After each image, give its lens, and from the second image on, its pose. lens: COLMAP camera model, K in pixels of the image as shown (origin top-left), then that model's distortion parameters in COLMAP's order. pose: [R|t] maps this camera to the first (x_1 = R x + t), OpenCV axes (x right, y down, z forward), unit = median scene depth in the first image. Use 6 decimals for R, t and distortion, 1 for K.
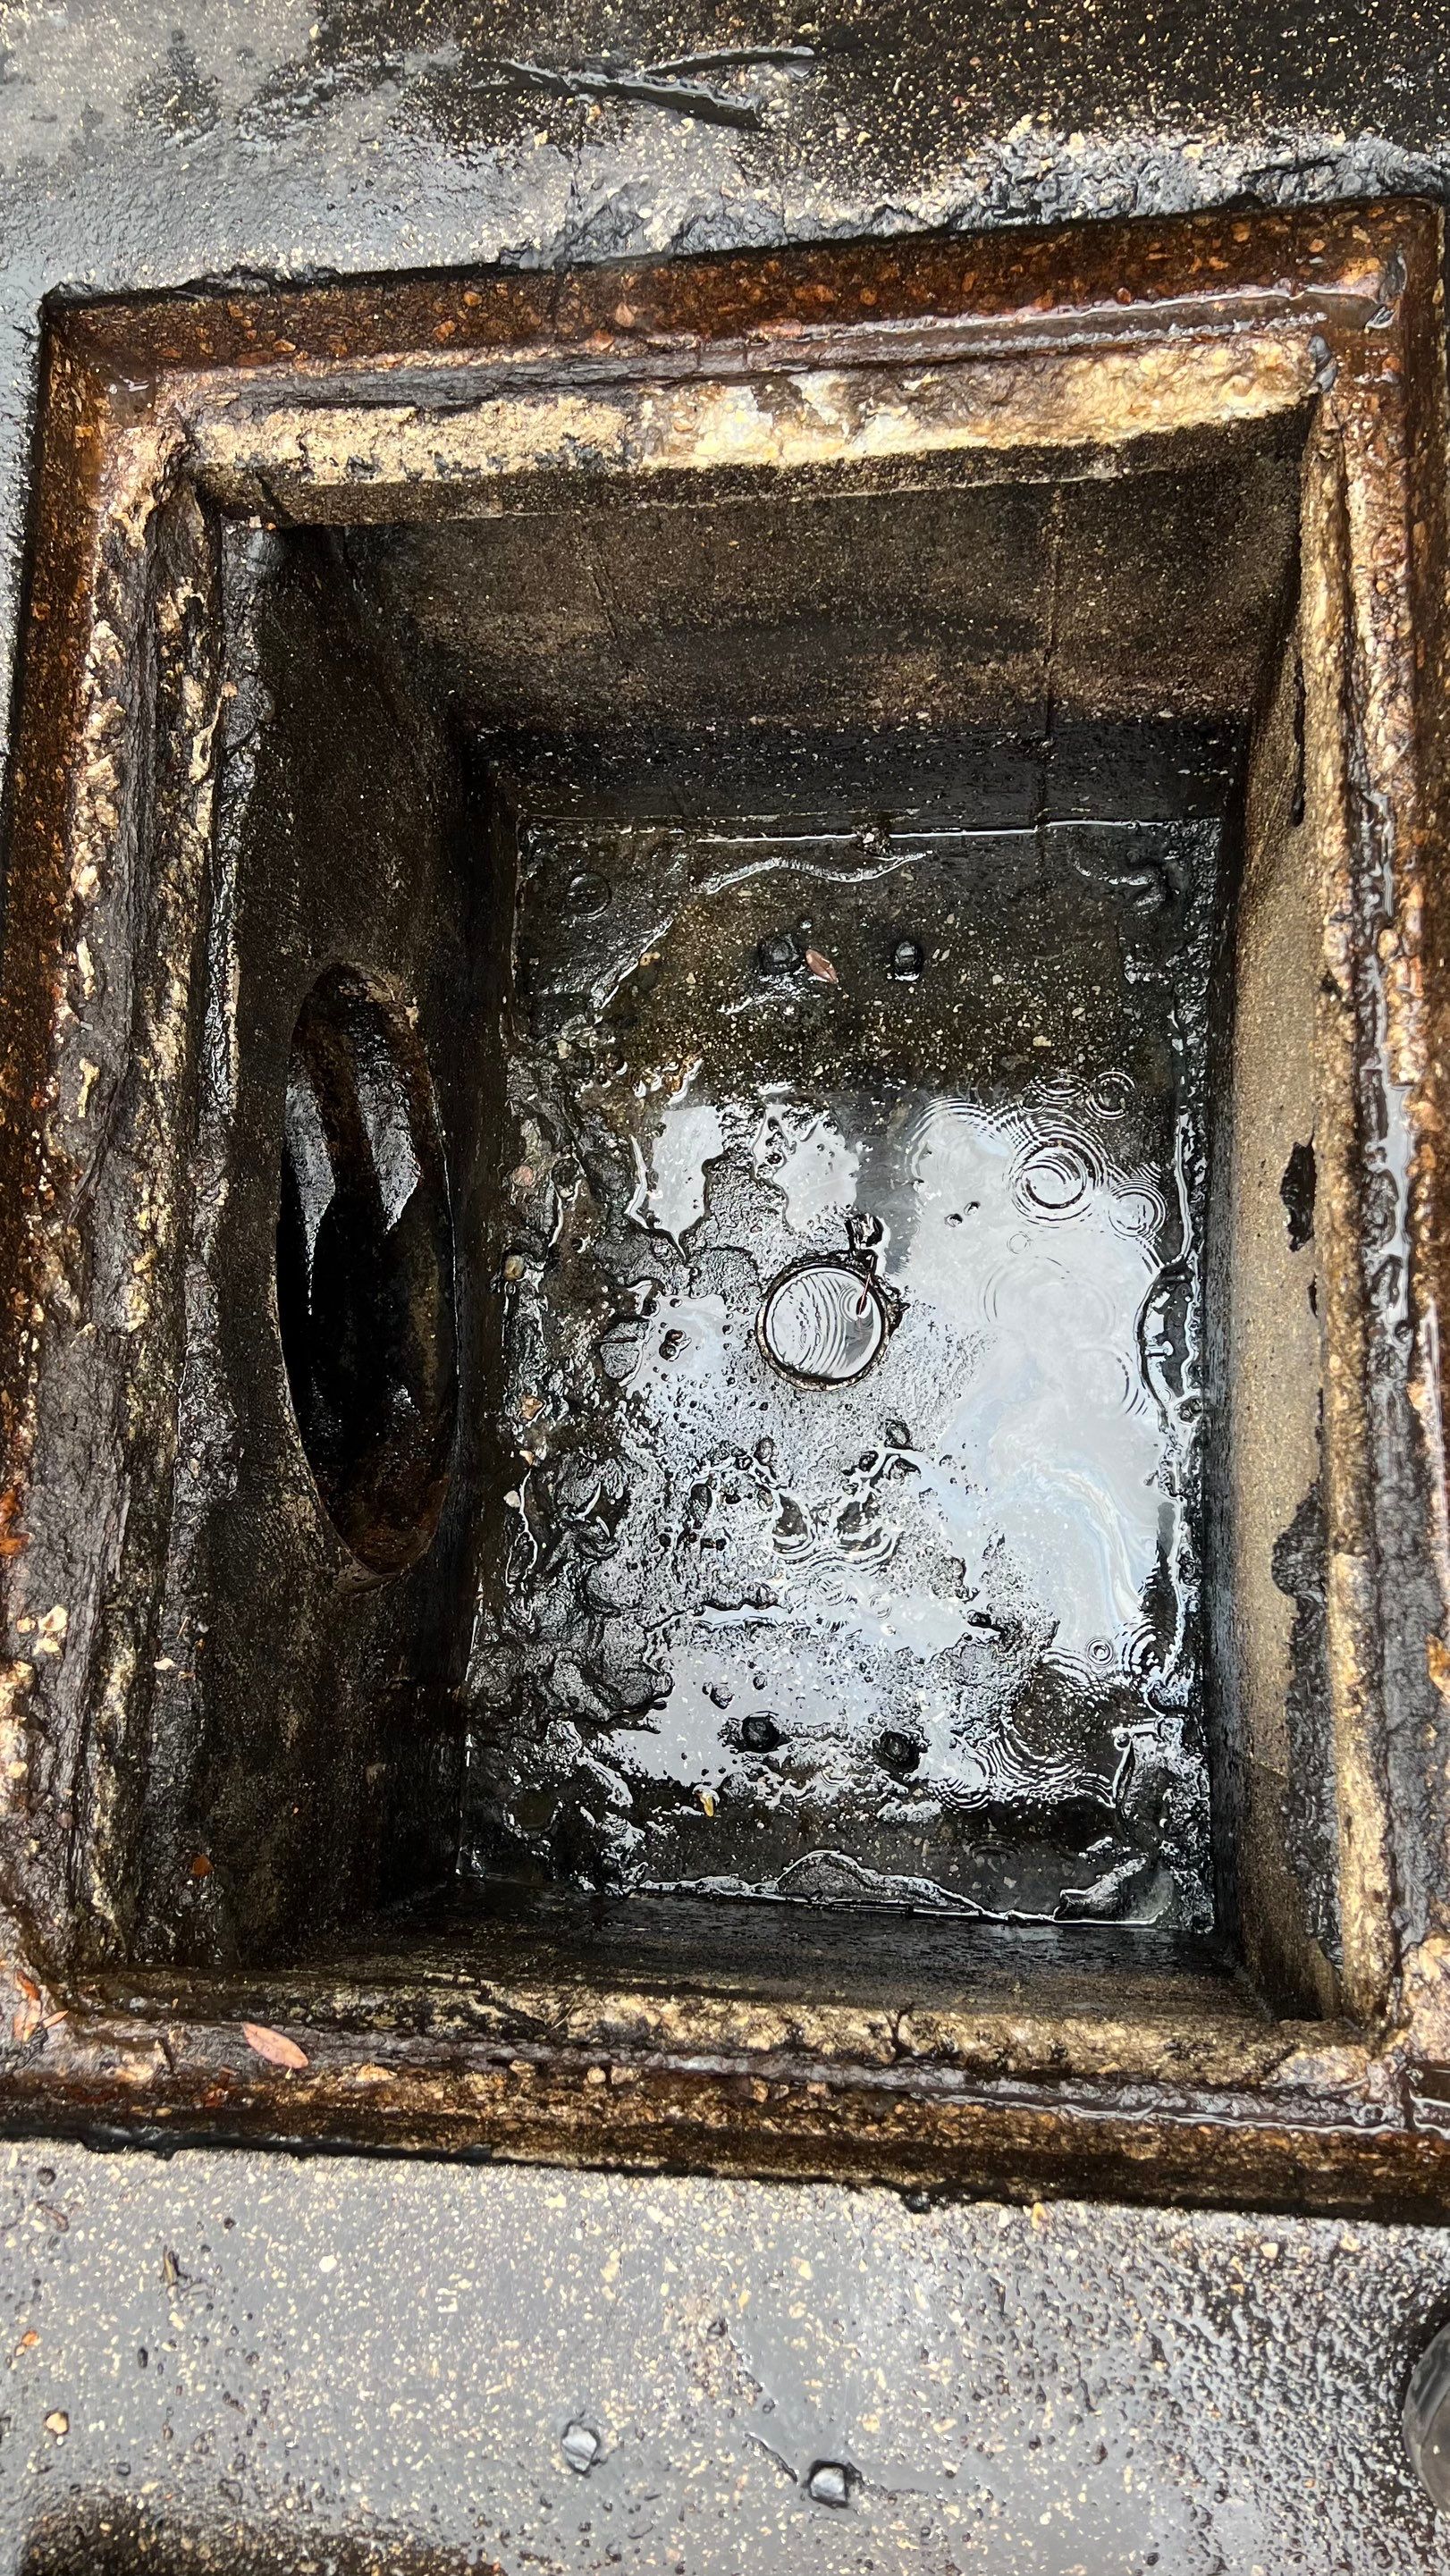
lens RADIAL K [[2032.4, 0, 730.0], [0, 2032.4, 1283.3], [0, 0, 1]] dist [0.036566, -0.032433]
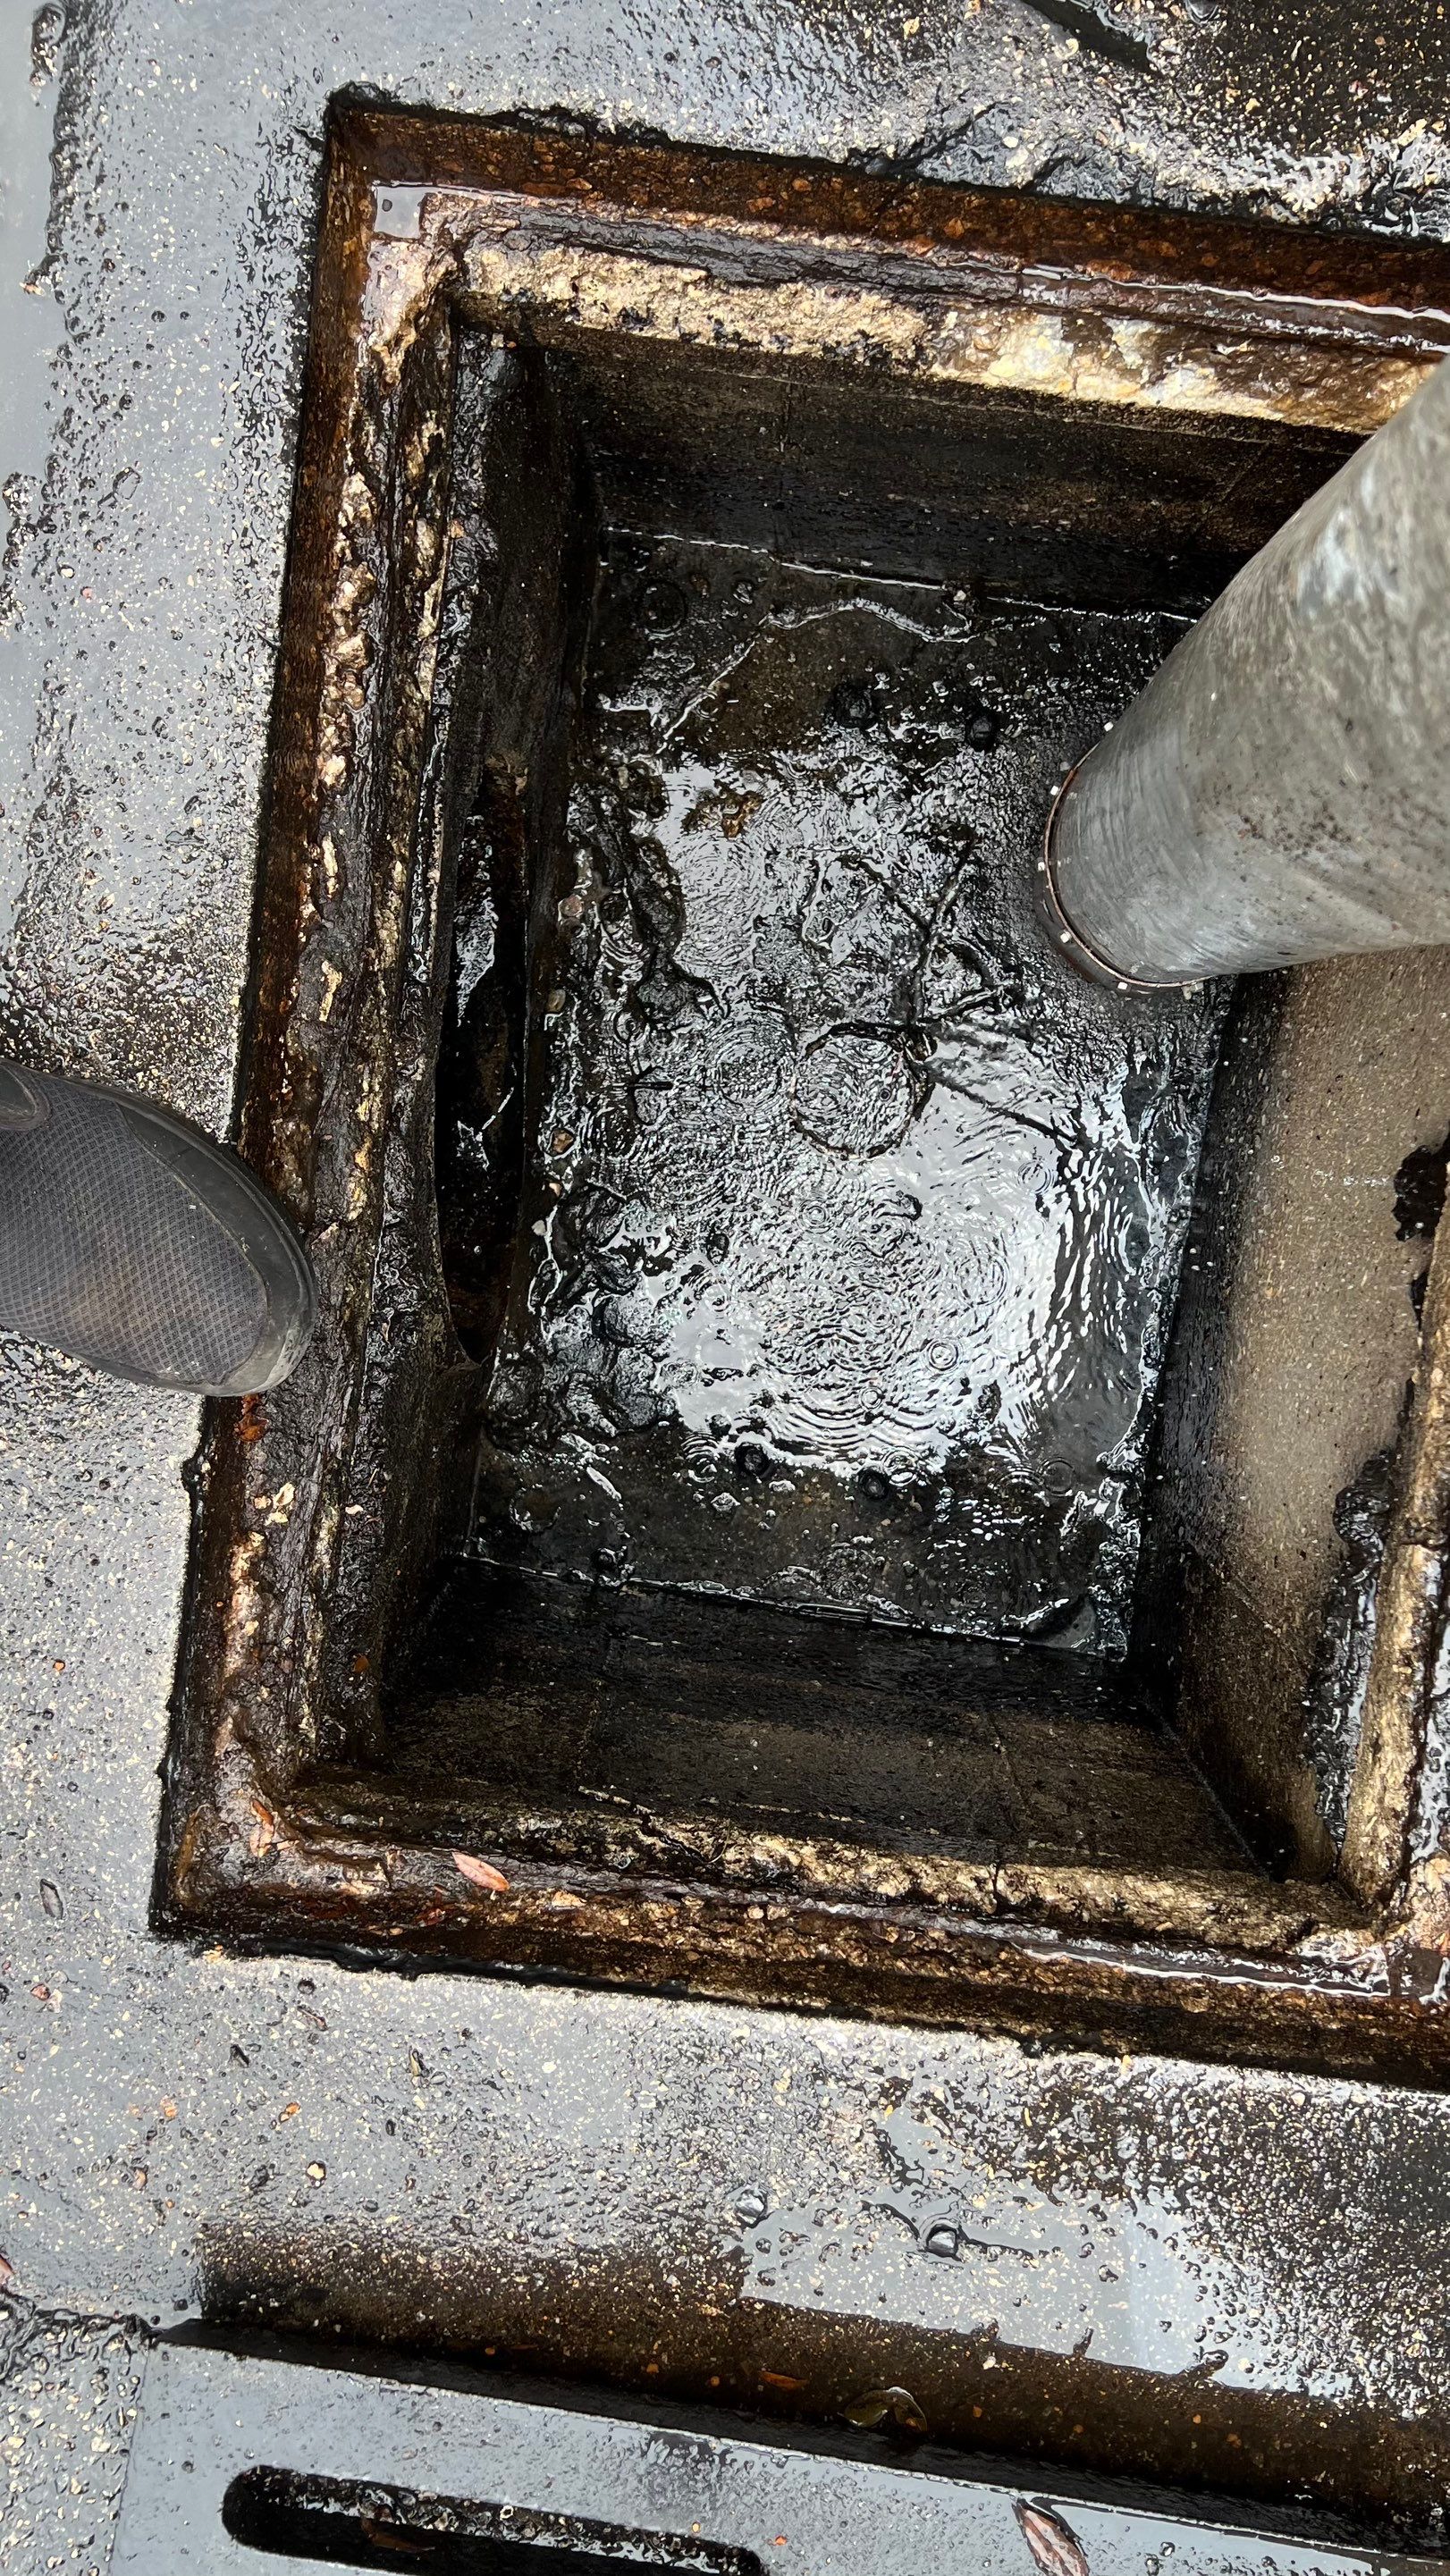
lens RADIAL K [[2032.4, 0, 765.4], [0, 2032.4, 1310.4], [0, 0, 1]] dist [0.036566, -0.032433]
pose [[0.983119, 0.084581, 0.162242, -0.261839], [-0.127862, 0.951870, 0.278560, -0.263148], [-0.130872, -0.294602, 0.946616, -0.032497]]
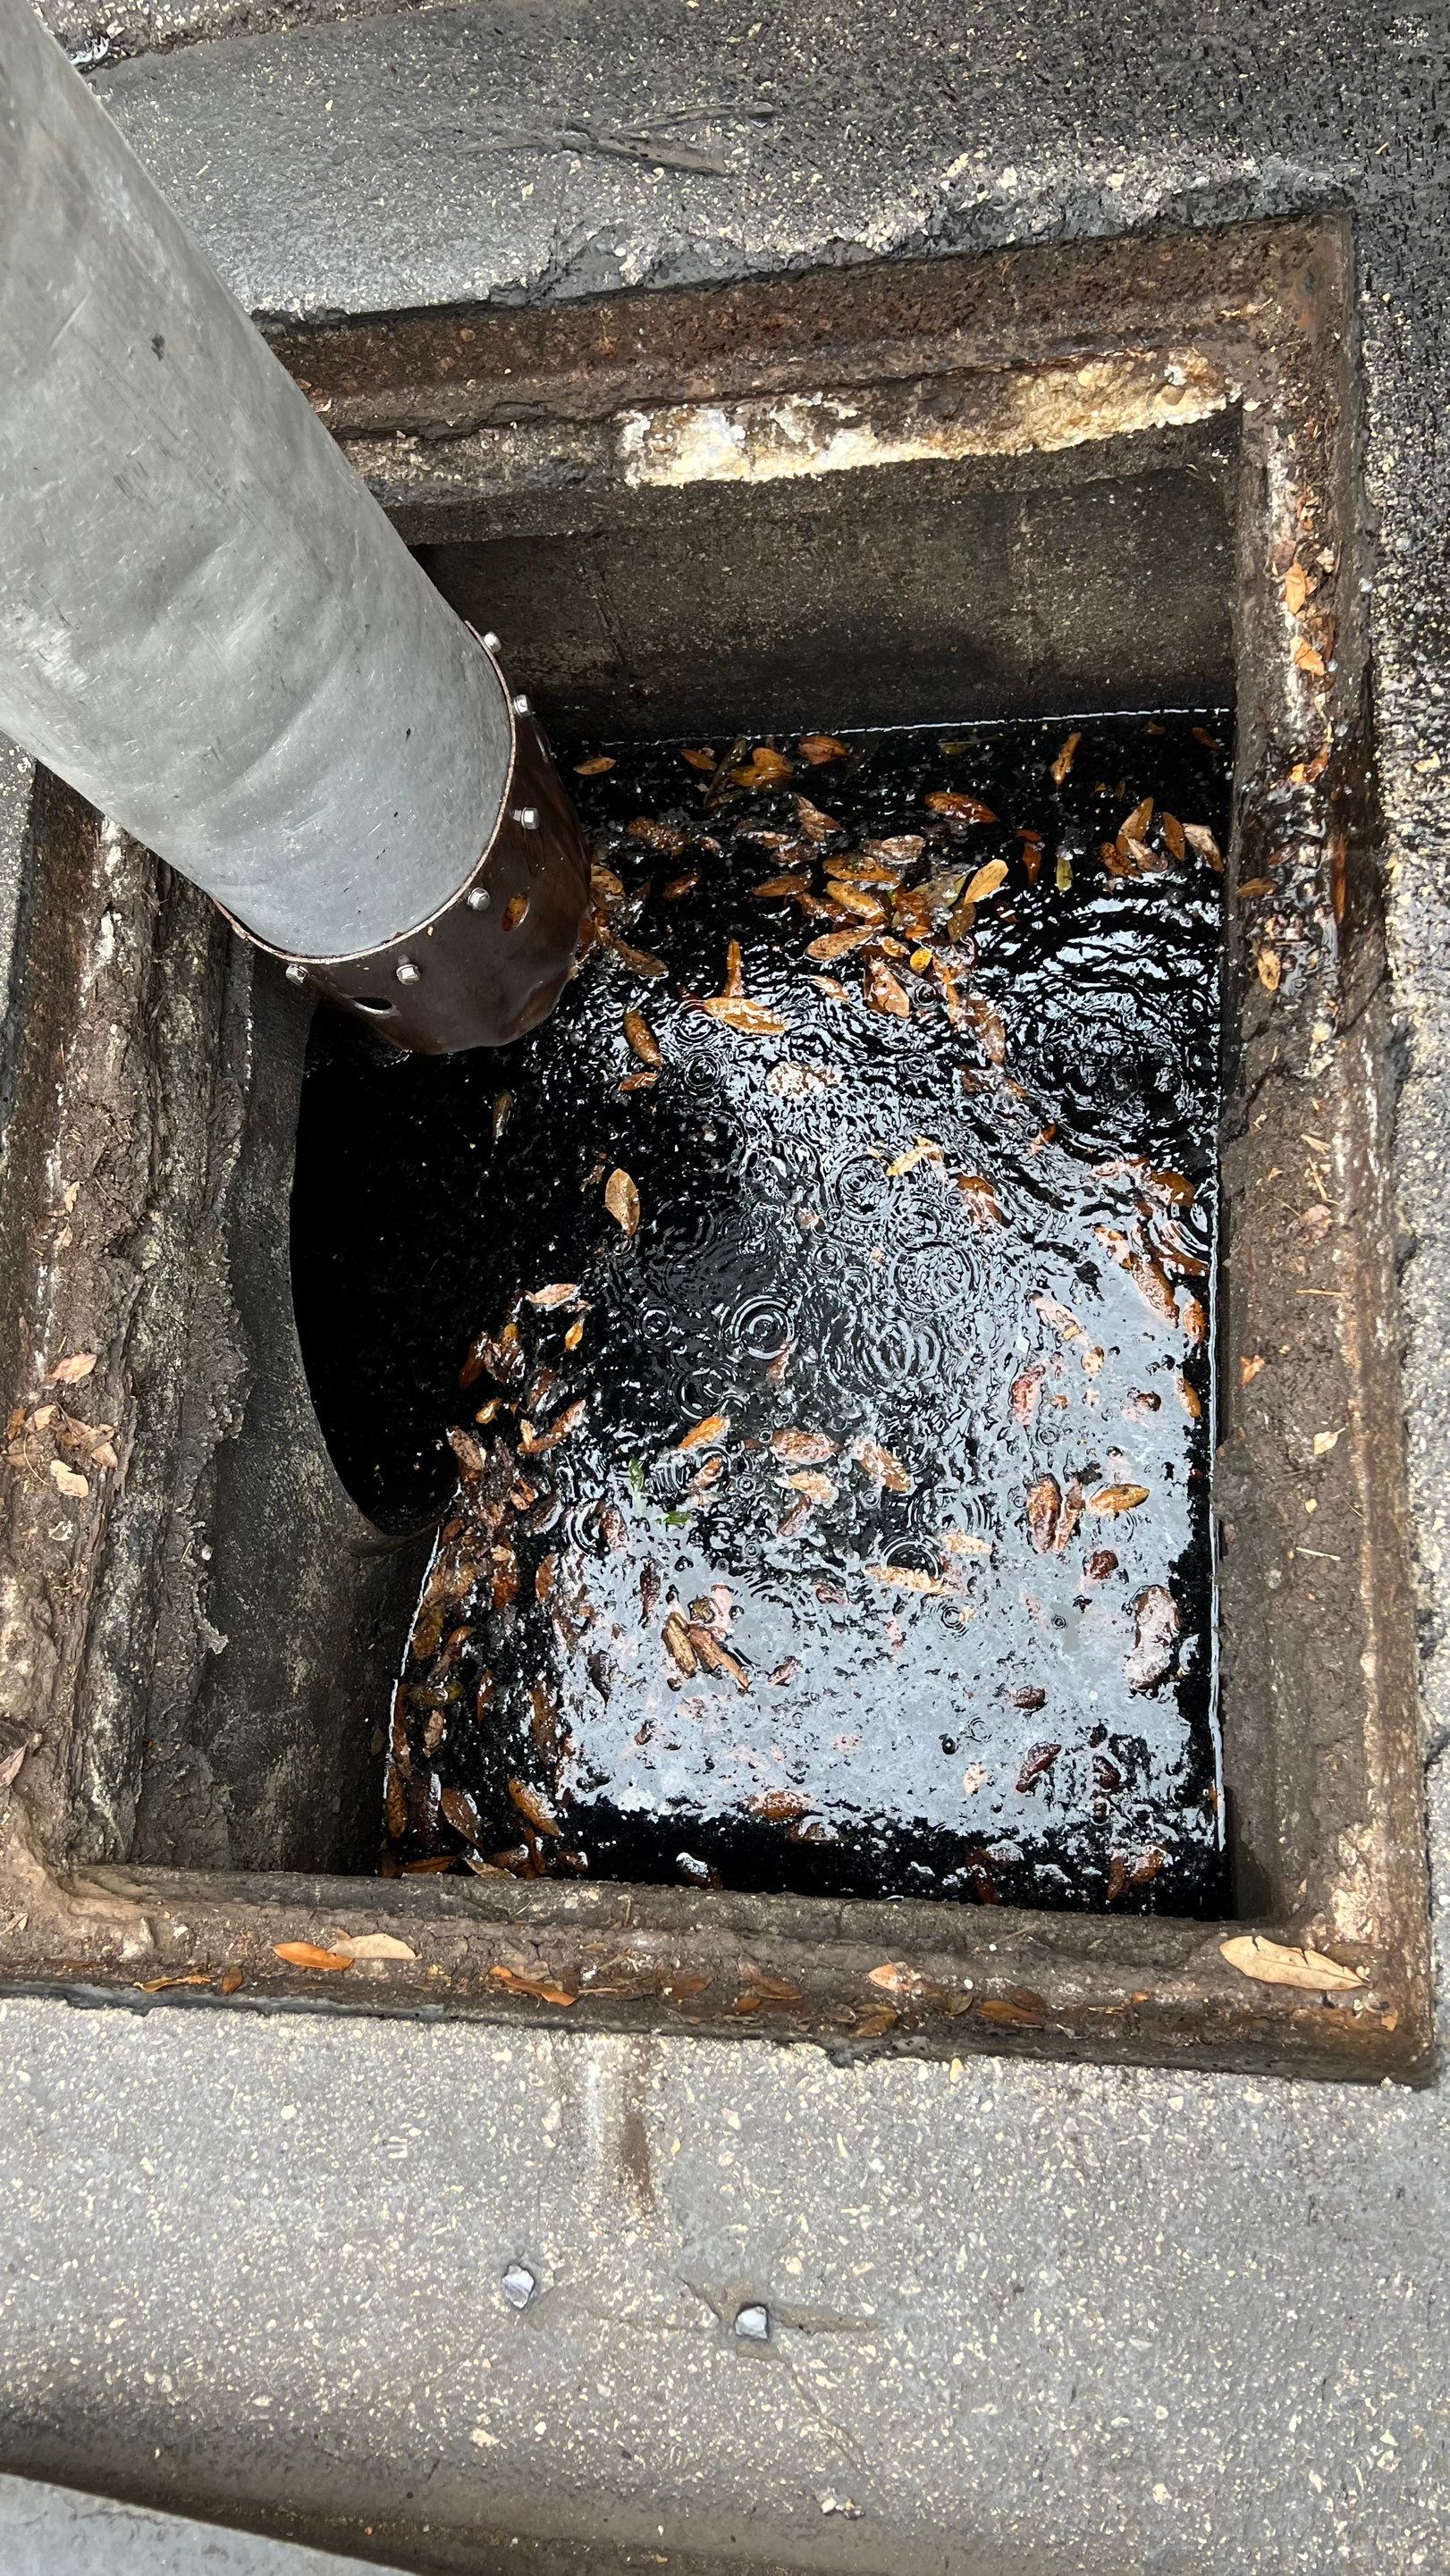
lens RADIAL K [[2032.4, 0, 716.8], [0, 2032.4, 1268.7], [0, 0, 1]] dist [0.036566, -0.032433]
pose [[0.998580, -0.000227, -0.053267, 0.069661], [-0.003177, 0.997957, -0.063813, 0.094311], [0.053173, 0.063892, 0.996539, -0.060051]]
